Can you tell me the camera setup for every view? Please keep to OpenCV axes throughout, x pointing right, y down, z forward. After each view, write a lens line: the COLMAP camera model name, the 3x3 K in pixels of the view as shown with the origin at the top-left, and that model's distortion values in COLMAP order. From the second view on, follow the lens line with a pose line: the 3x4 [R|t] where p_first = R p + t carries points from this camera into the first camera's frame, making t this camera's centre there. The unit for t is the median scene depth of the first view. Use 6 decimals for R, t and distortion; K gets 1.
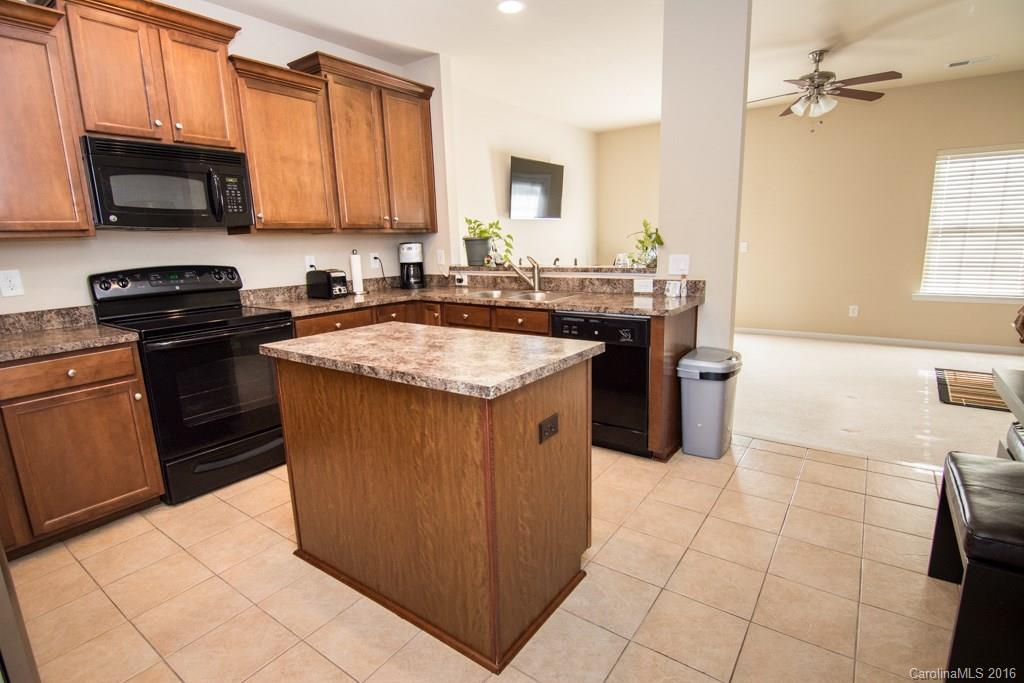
lens RADIAL K [[498.0, 0, 517.2], [0, 498.0, 343.8], [0, 0, 1]] dist [0.000525, -0.014110]
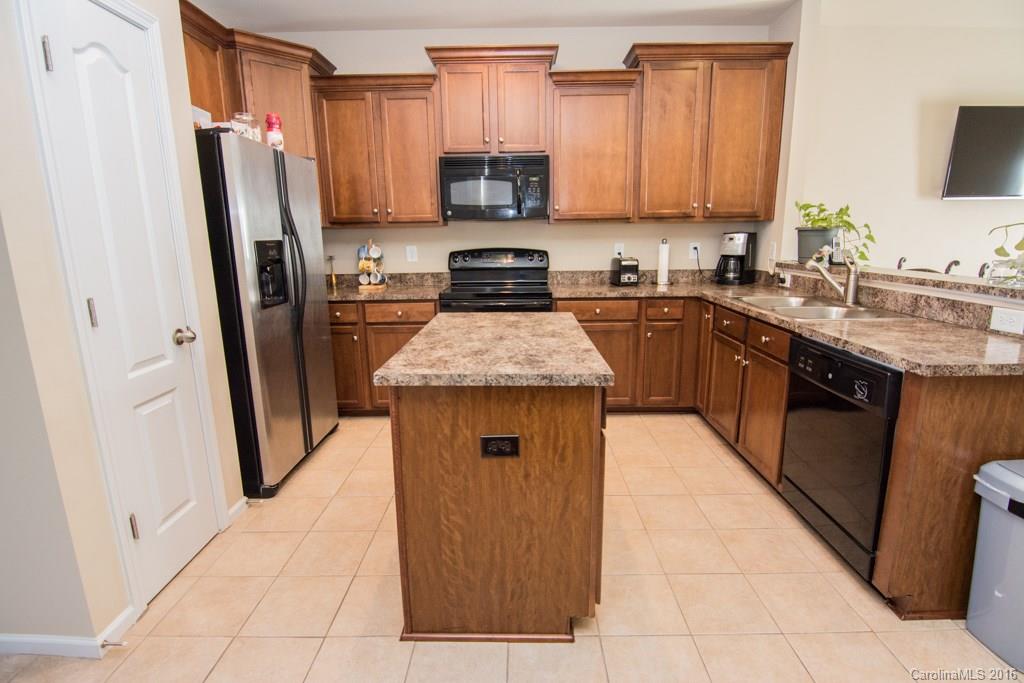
lens RADIAL K [[498.0, 0, 517.2], [0, 498.0, 343.8], [0, 0, 1]] dist [0.000525, -0.014110]
pose [[0.573125, 0.194797, -0.795978, 0.377199], [-0.169145, 0.978540, 0.117686, -0.061544], [0.801821, 0.067187, 0.593775, 0.231641]]
